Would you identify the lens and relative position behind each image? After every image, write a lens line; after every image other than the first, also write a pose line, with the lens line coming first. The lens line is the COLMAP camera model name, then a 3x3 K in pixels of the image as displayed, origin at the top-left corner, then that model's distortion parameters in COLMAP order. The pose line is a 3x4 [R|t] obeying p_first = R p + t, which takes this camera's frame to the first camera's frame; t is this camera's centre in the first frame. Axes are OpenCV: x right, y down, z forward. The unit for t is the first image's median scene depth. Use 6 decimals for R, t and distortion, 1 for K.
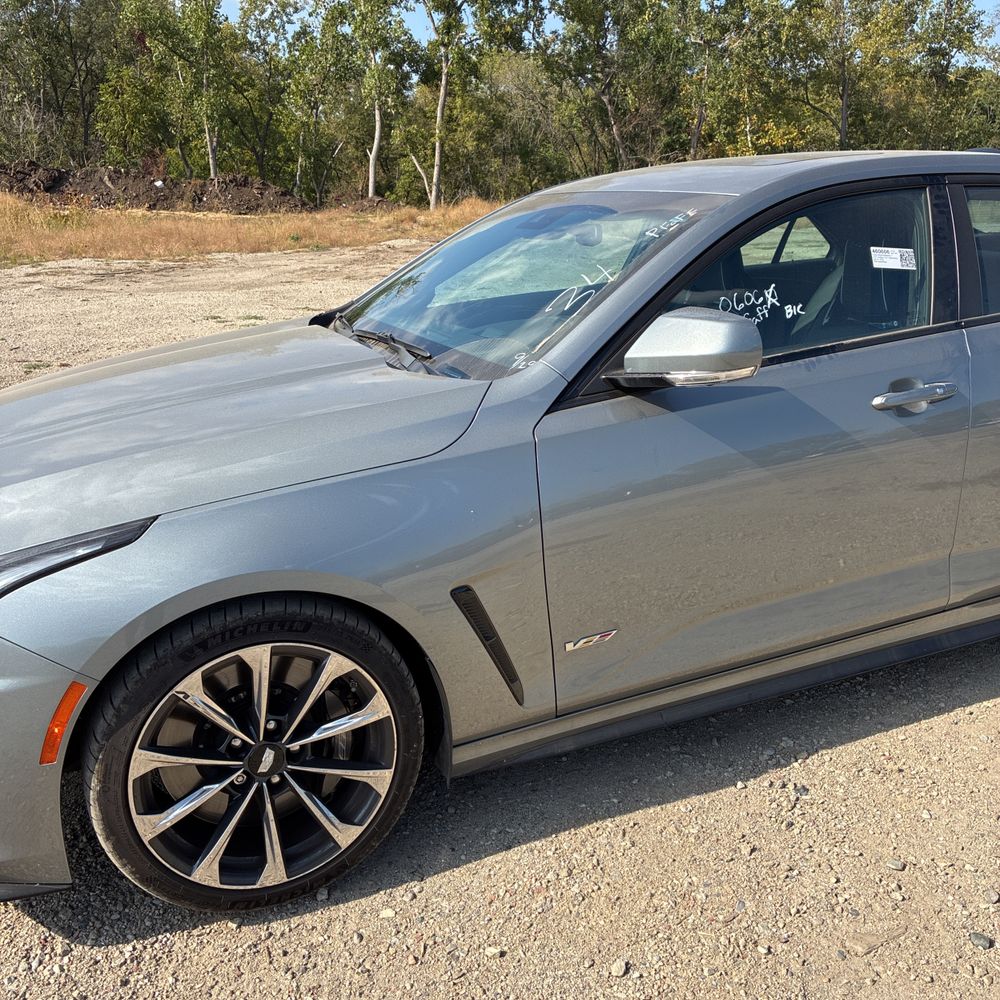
lens RADIAL K [[1018.1, 0, 502.1], [0, 1018.1, 495.0], [0, 0, 1]] dist [0.020304, 0.000000]
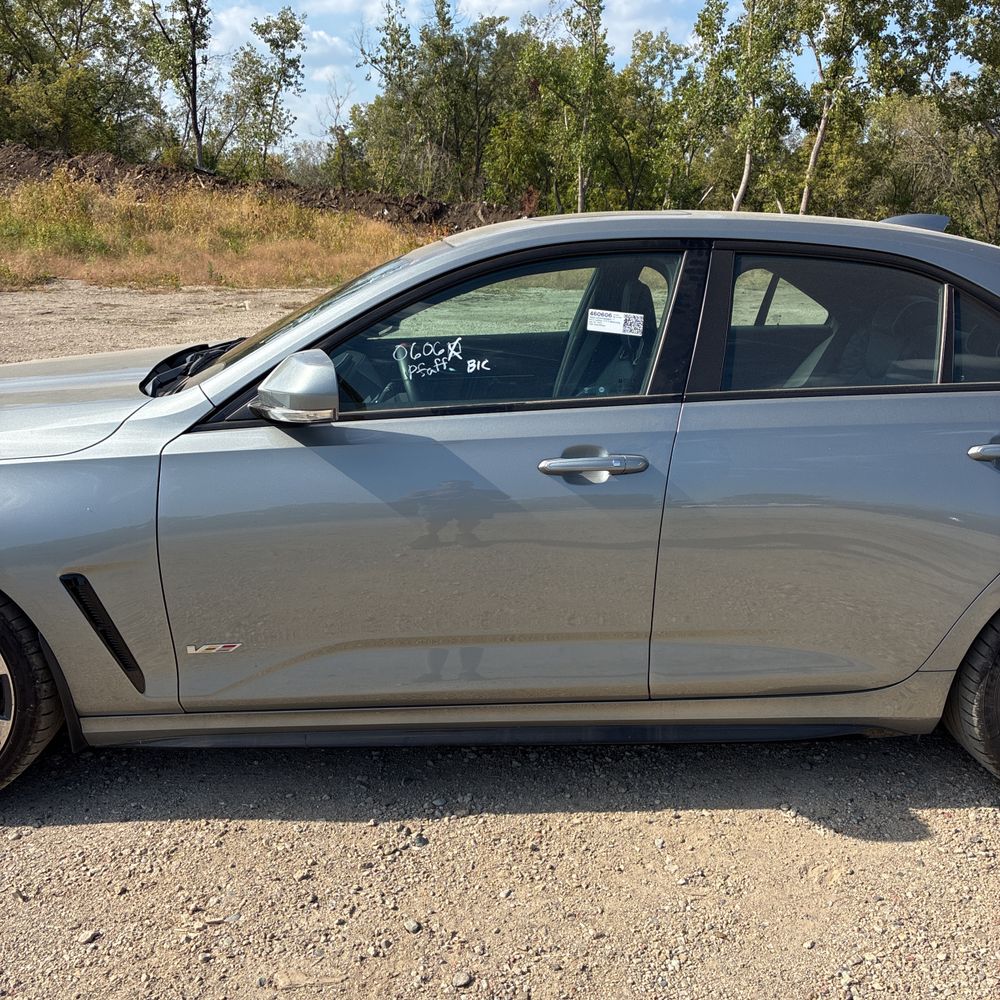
lens RADIAL K [[1018.1, 0, 489.6], [0, 1018.1, 502.8], [0, 0, 1]] dist [0.020304, 0.000000]
pose [[0.929629, 0.136231, -0.342390, 0.049632], [-0.146437, 0.989212, -0.004002, -0.003350], [0.338151, 0.053859, 0.939549, 0.005234]]
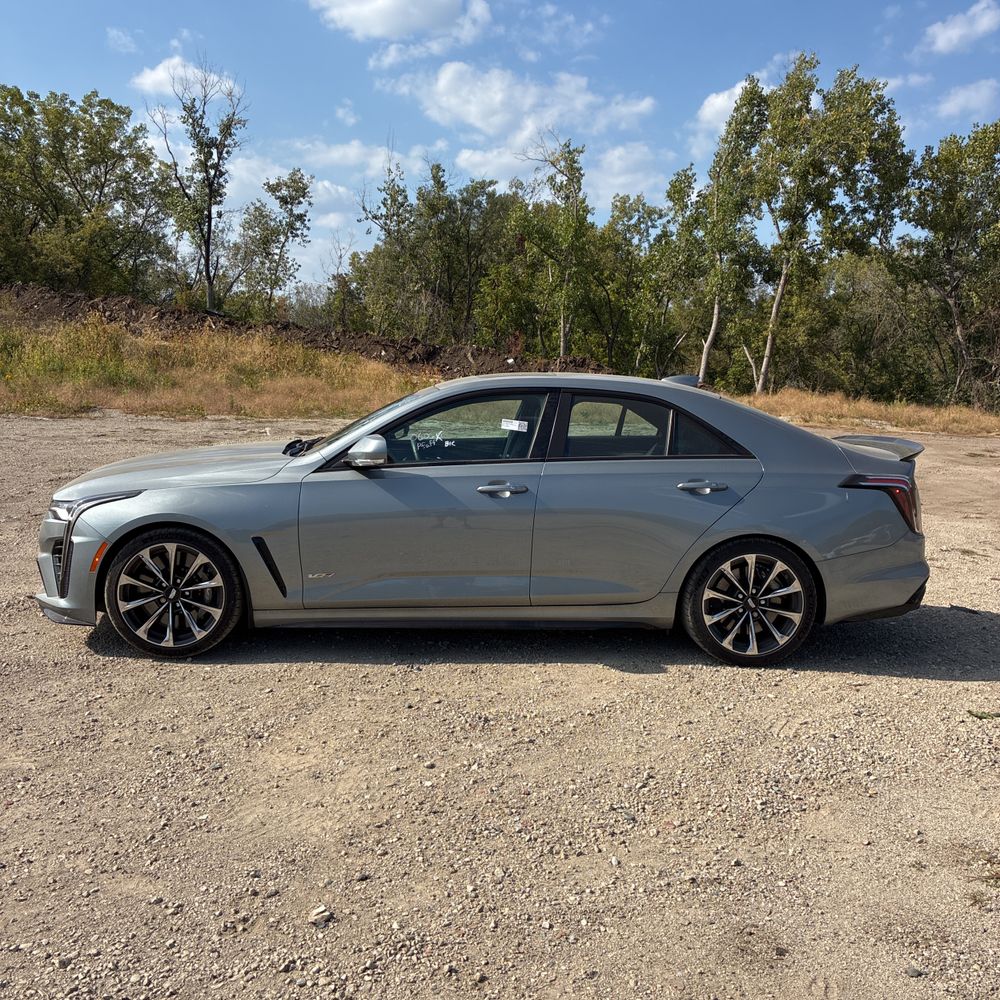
lens RADIAL K [[1018.1, 0, 489.4], [0, 1018.1, 505.1], [0, 0, 1]] dist [0.020304, 0.000000]
pose [[0.932061, 0.101966, -0.347657, 0.084187], [-0.156152, 0.978938, -0.131521, 0.015952], [0.326924, 0.176873, 0.928352, -0.069794]]
